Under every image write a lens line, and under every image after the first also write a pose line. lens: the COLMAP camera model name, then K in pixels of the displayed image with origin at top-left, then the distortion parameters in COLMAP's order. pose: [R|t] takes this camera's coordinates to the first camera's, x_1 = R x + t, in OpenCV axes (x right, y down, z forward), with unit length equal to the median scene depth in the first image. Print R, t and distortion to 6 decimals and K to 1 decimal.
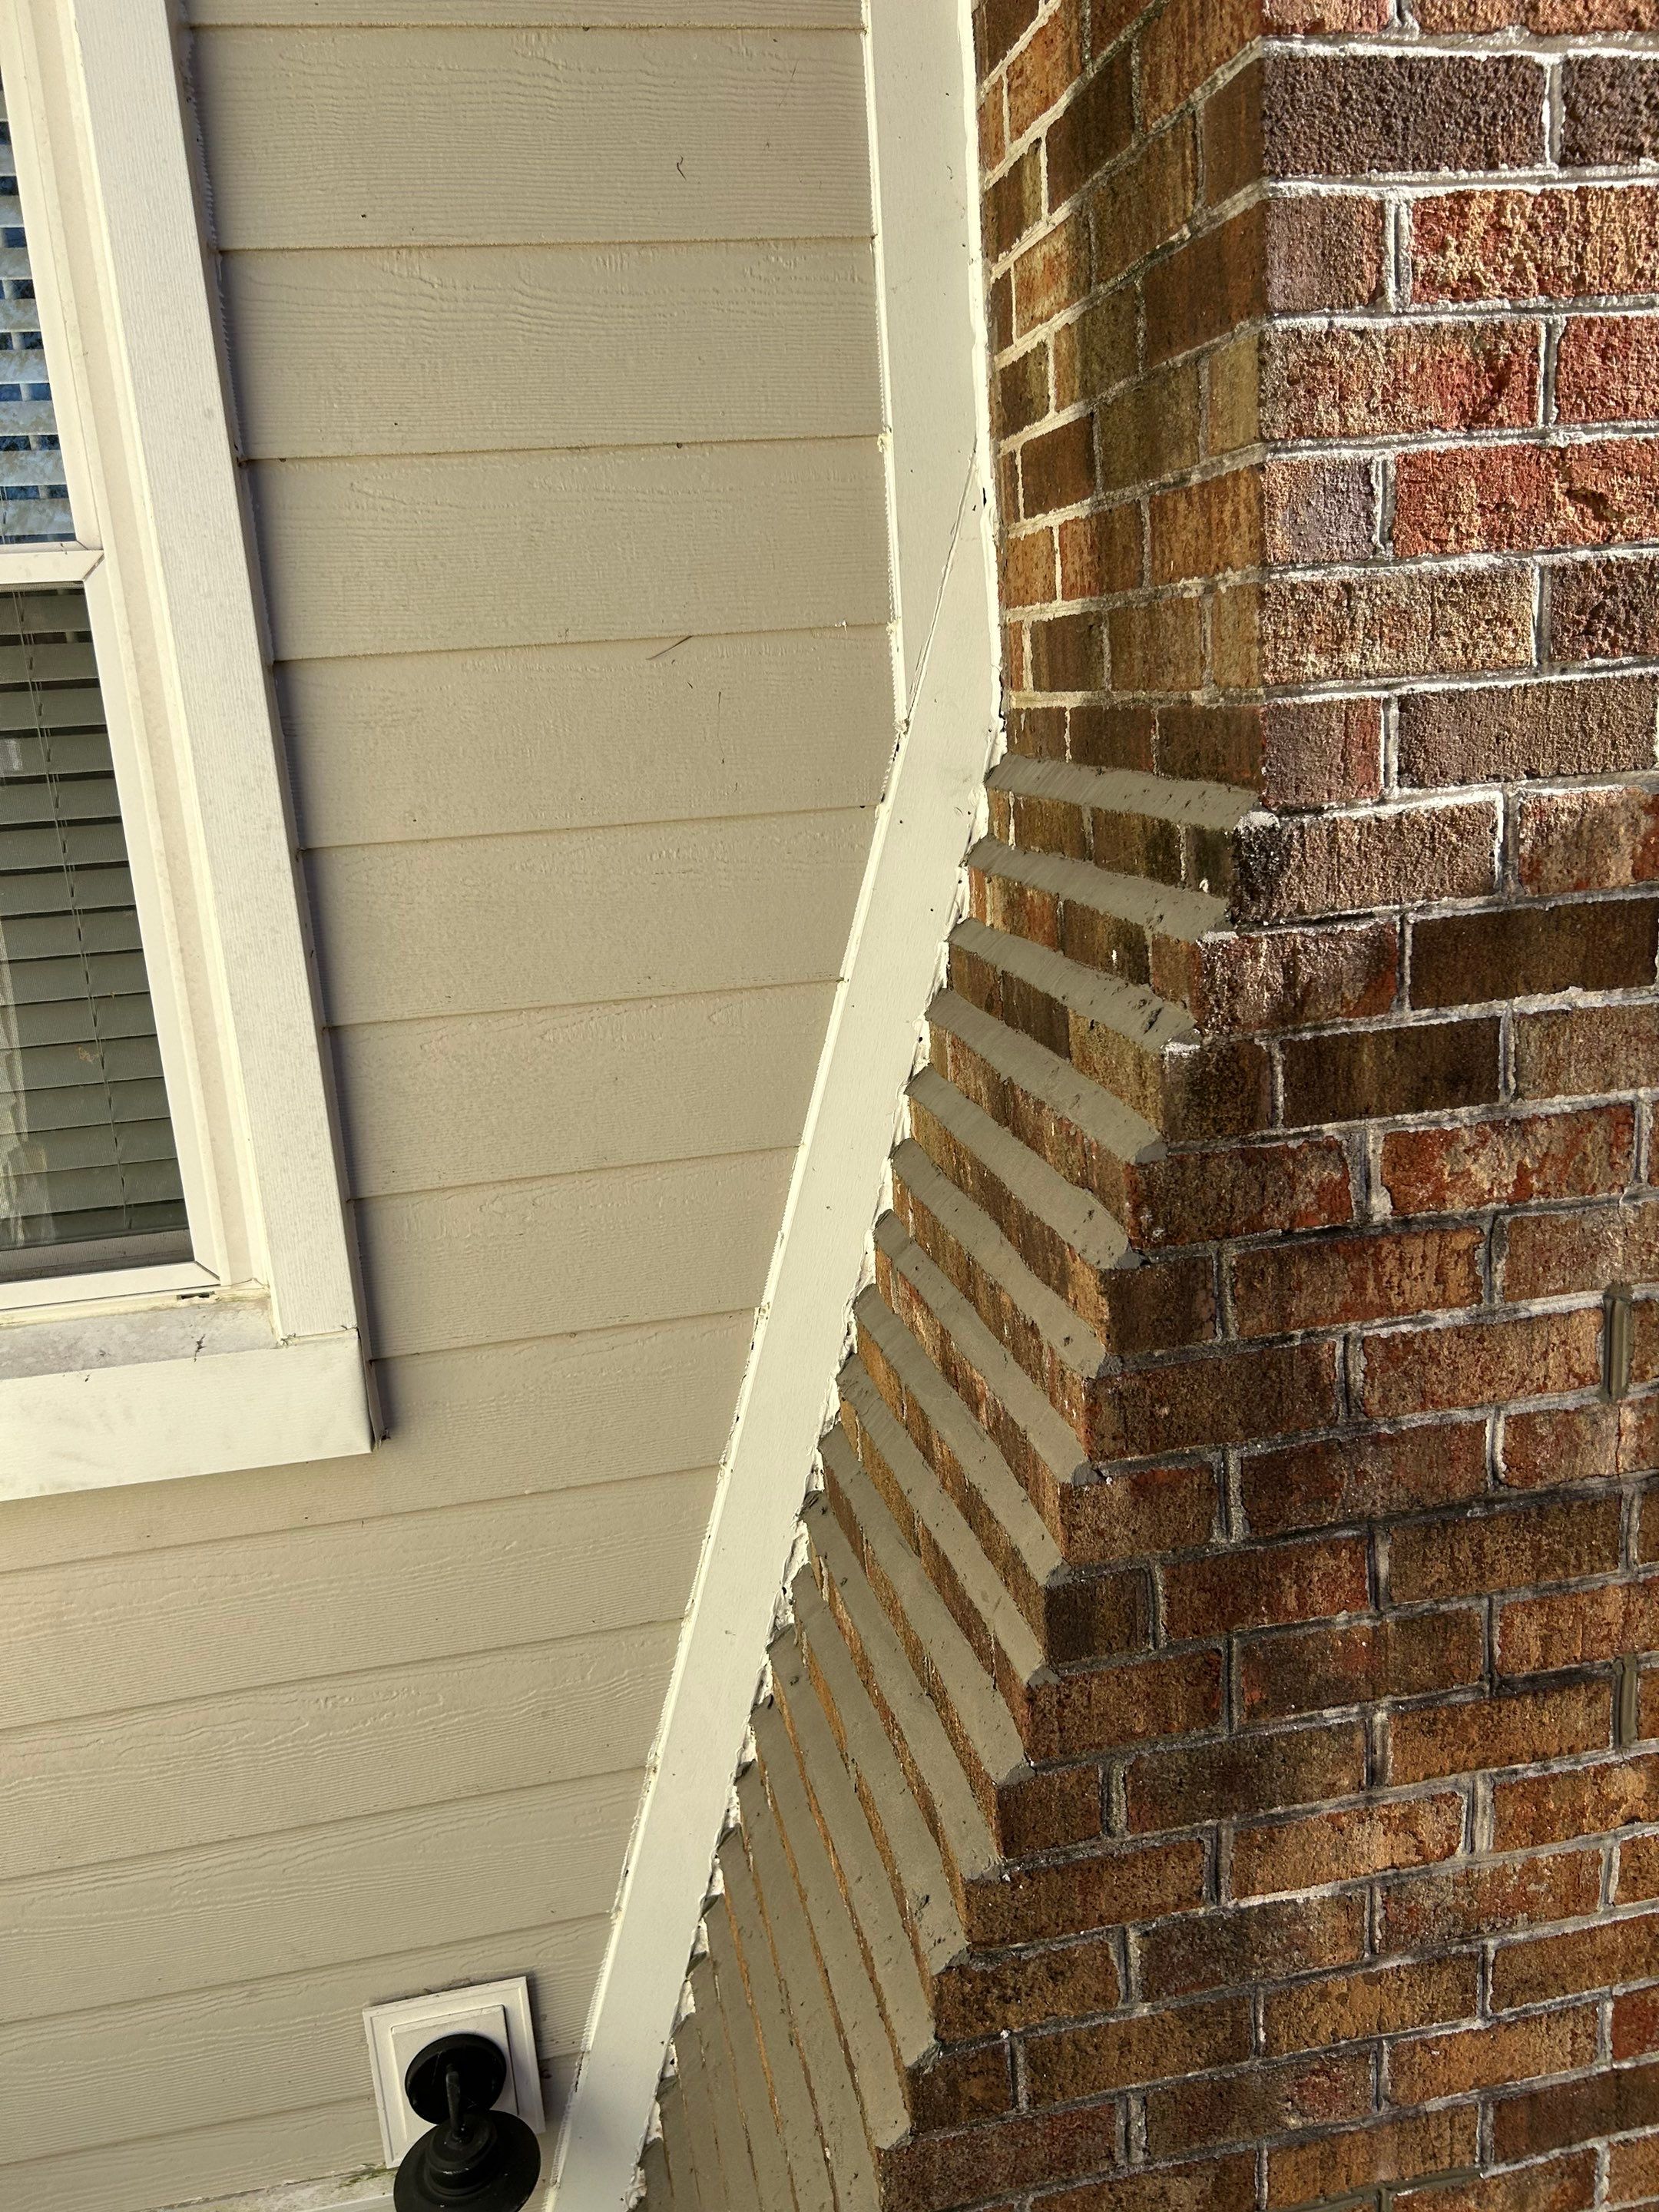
lens RADIAL K [[1669.3, 0, 831.6], [0, 1669.3, 1099.4], [0, 0, 1]] dist [0.047568, -0.055512]
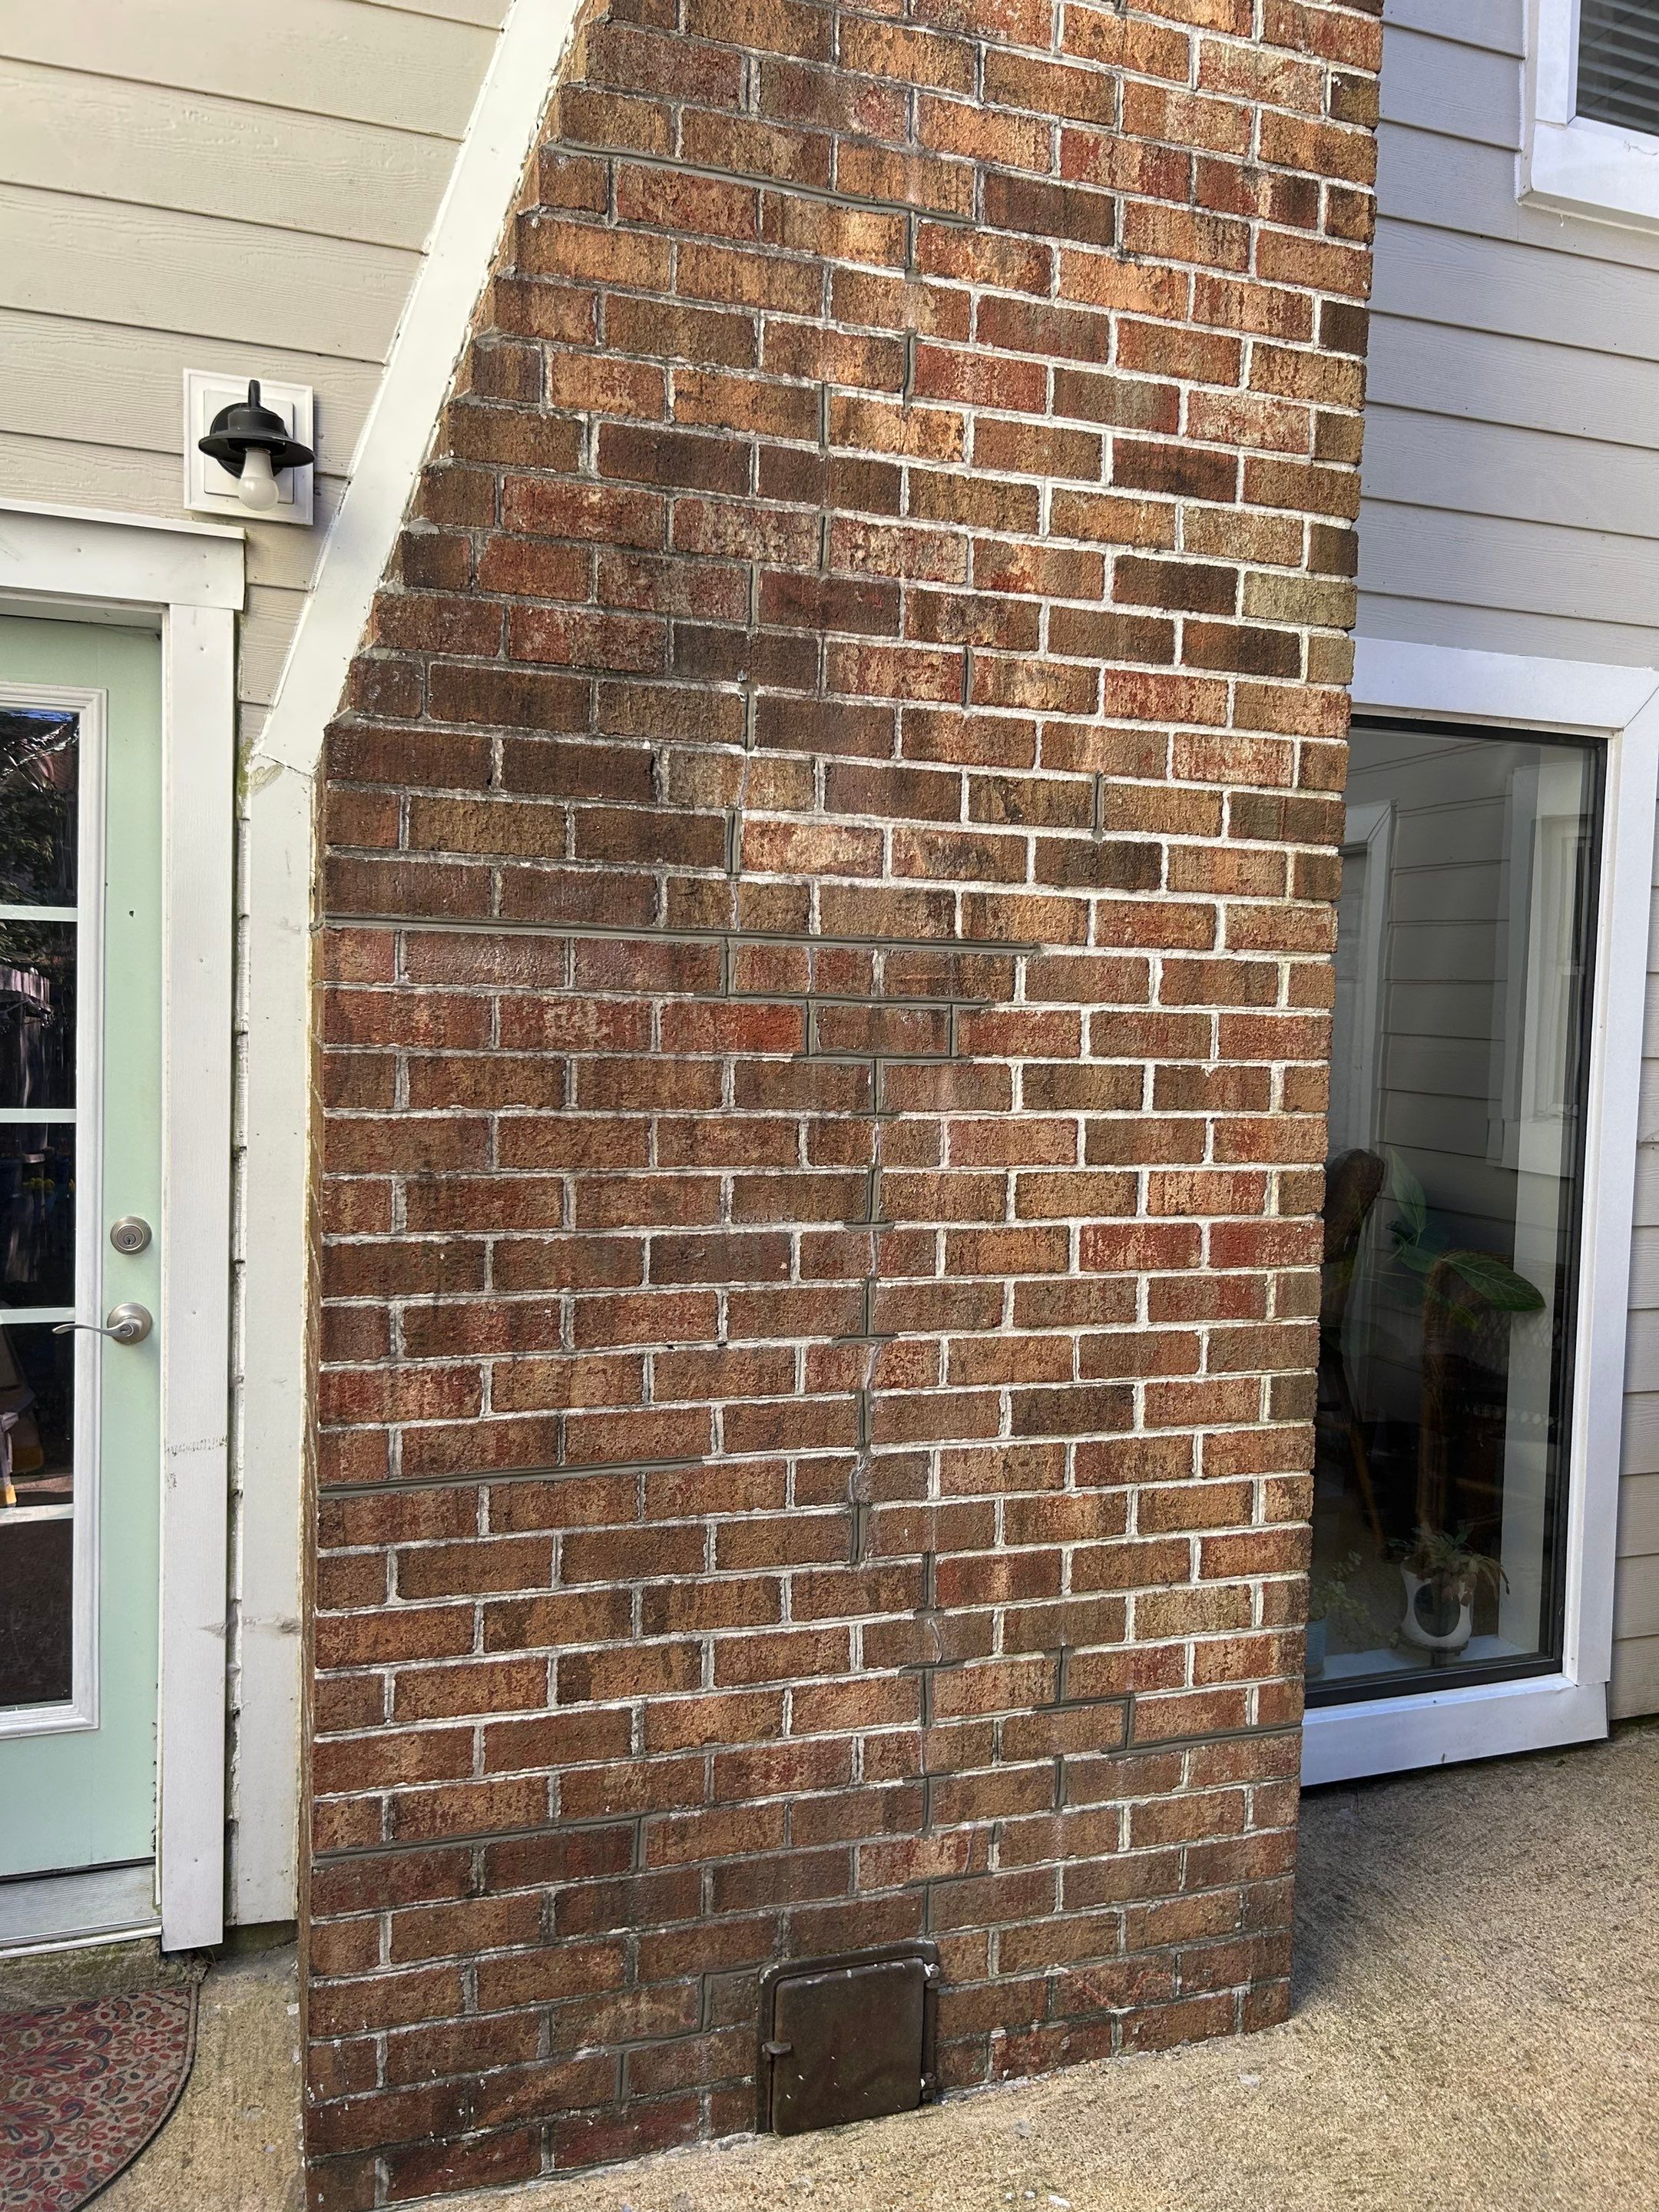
lens RADIAL K [[1669.3, 0, 843.8], [0, 1669.3, 1096.8], [0, 0, 1]] dist [0.047568, -0.055512]
pose [[0.985439, 0.084125, 0.147758, 0.106965], [-0.056219, 0.981357, -0.183785, 1.725971], [-0.160464, 0.172803, 0.971798, -0.341761]]
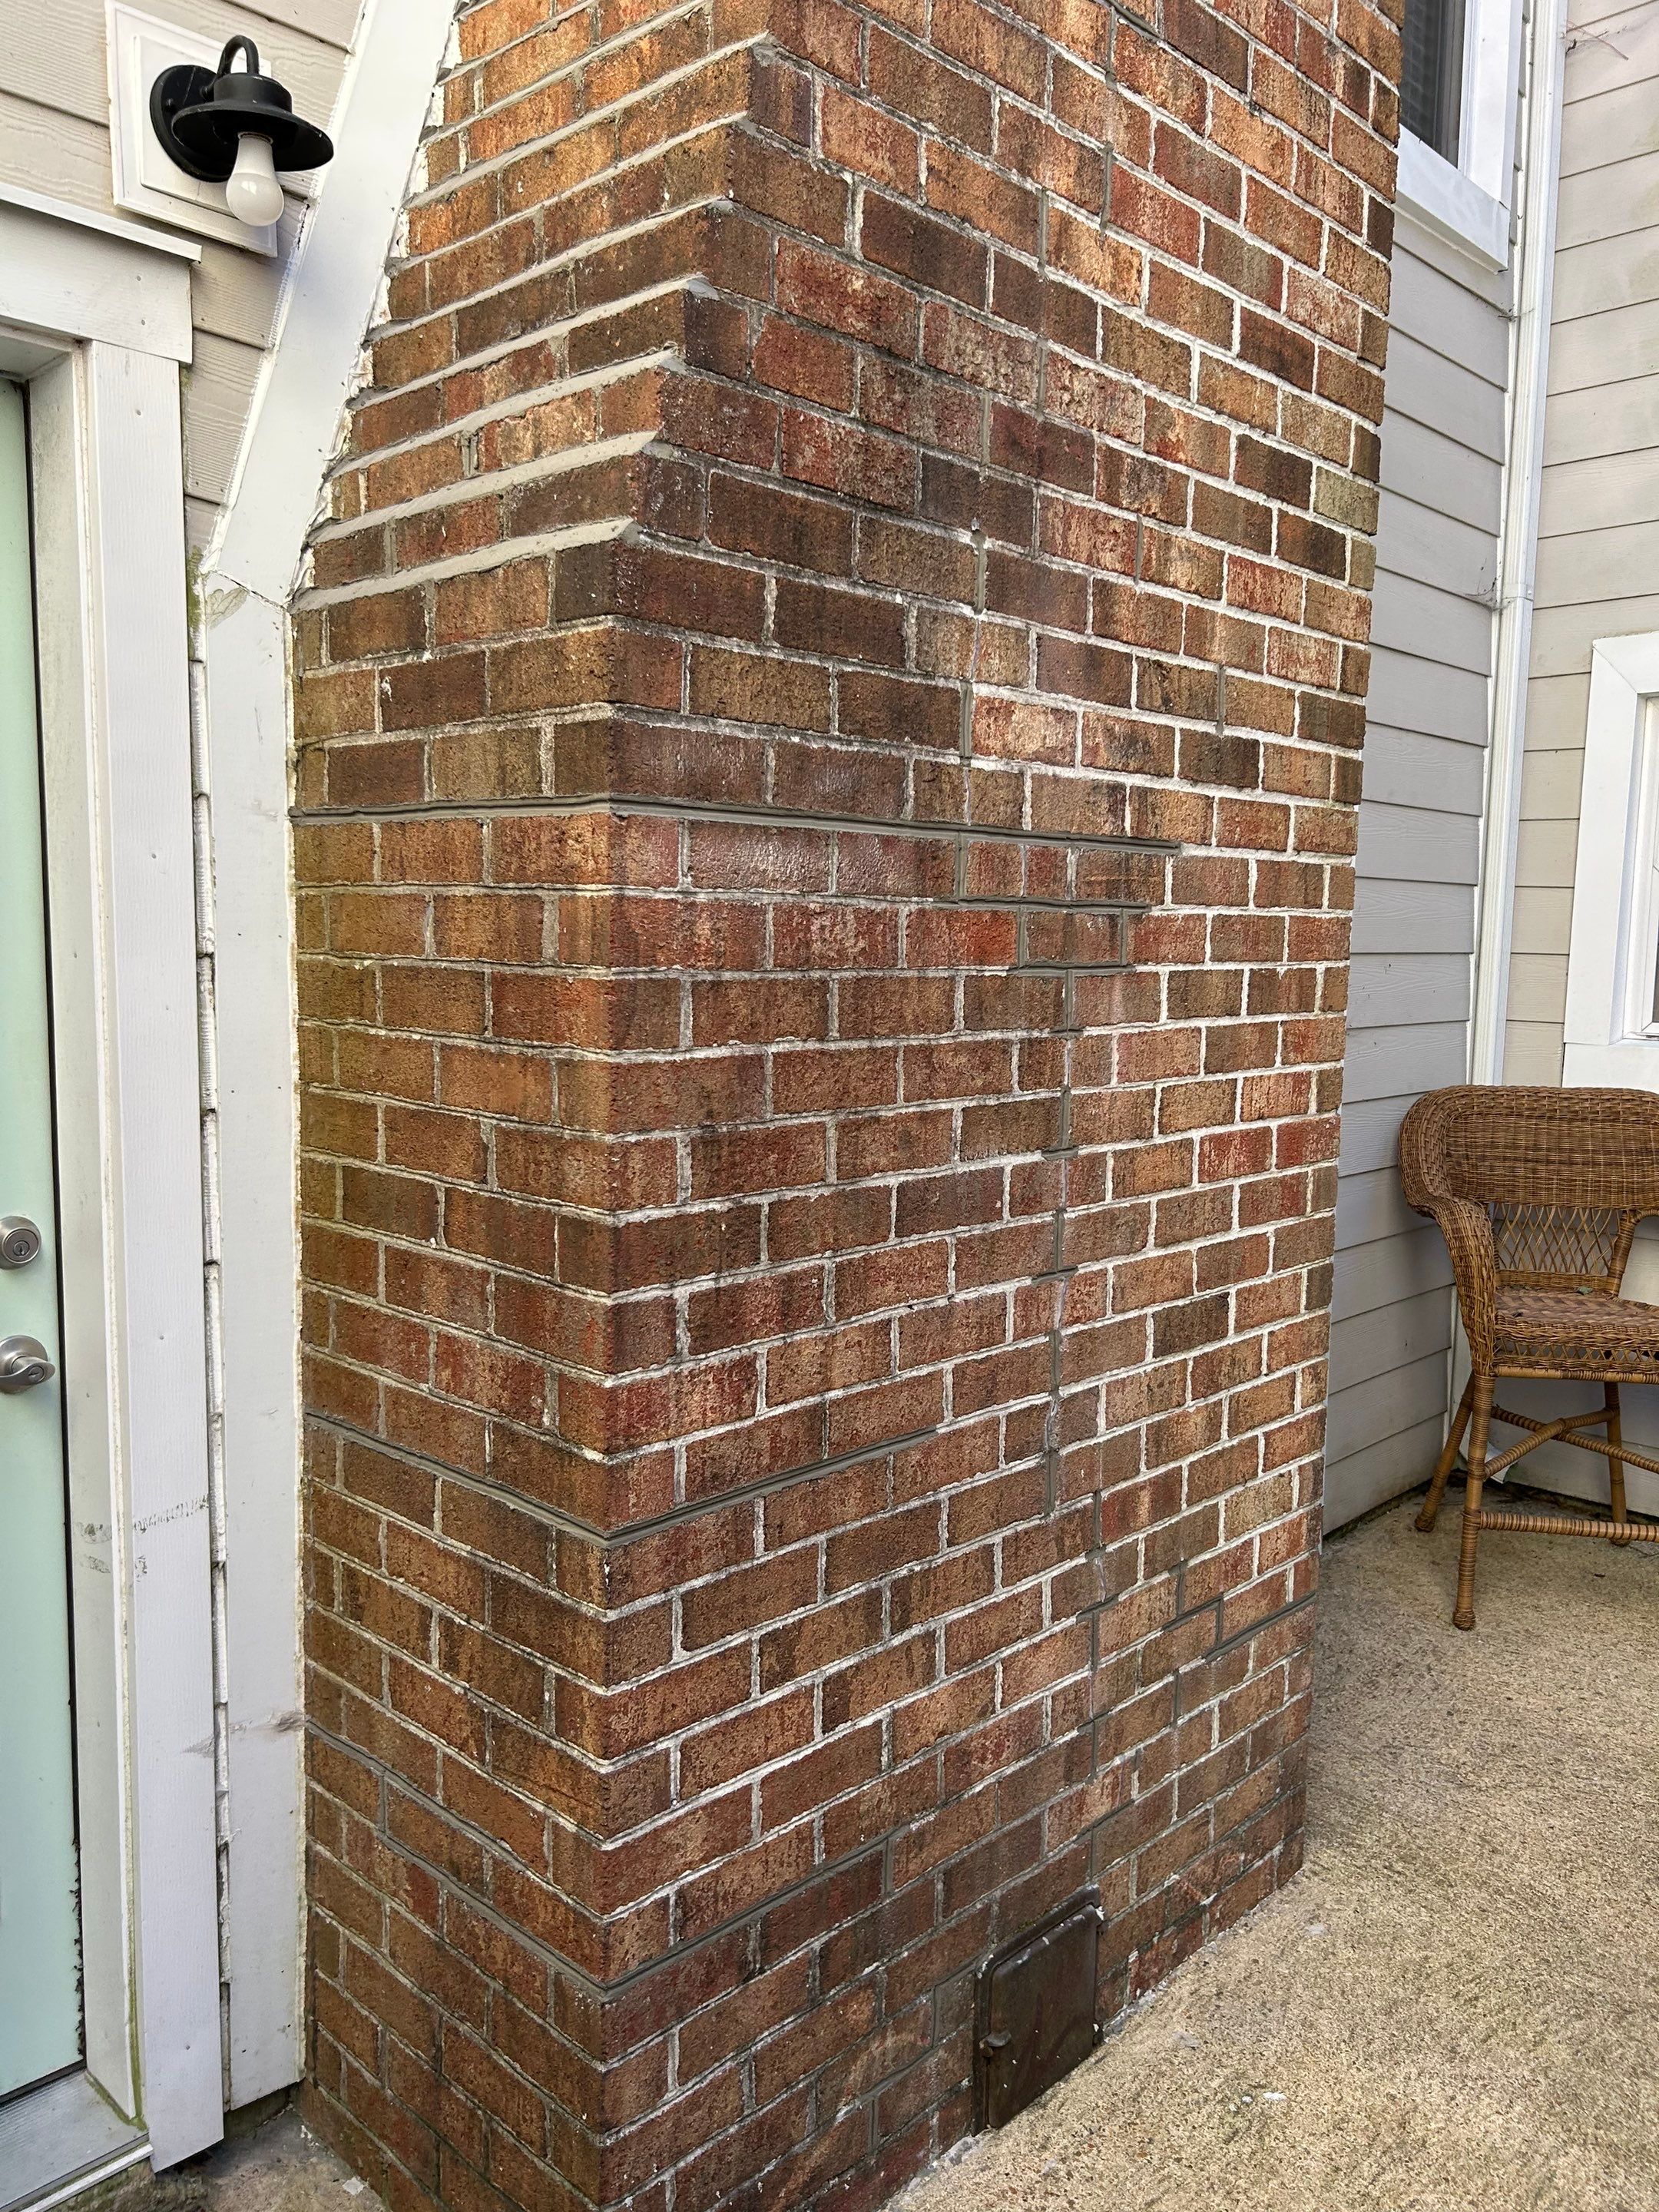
lens RADIAL K [[1669.3, 0, 842.0], [0, 1669.3, 1112.2], [0, 0, 1]] dist [0.047568, -0.055512]
pose [[0.810477, 0.014741, 0.585585, -0.632821], [0.066547, 0.990894, -0.117048, 1.676380], [-0.581978, 0.133834, 0.802116, 0.155732]]
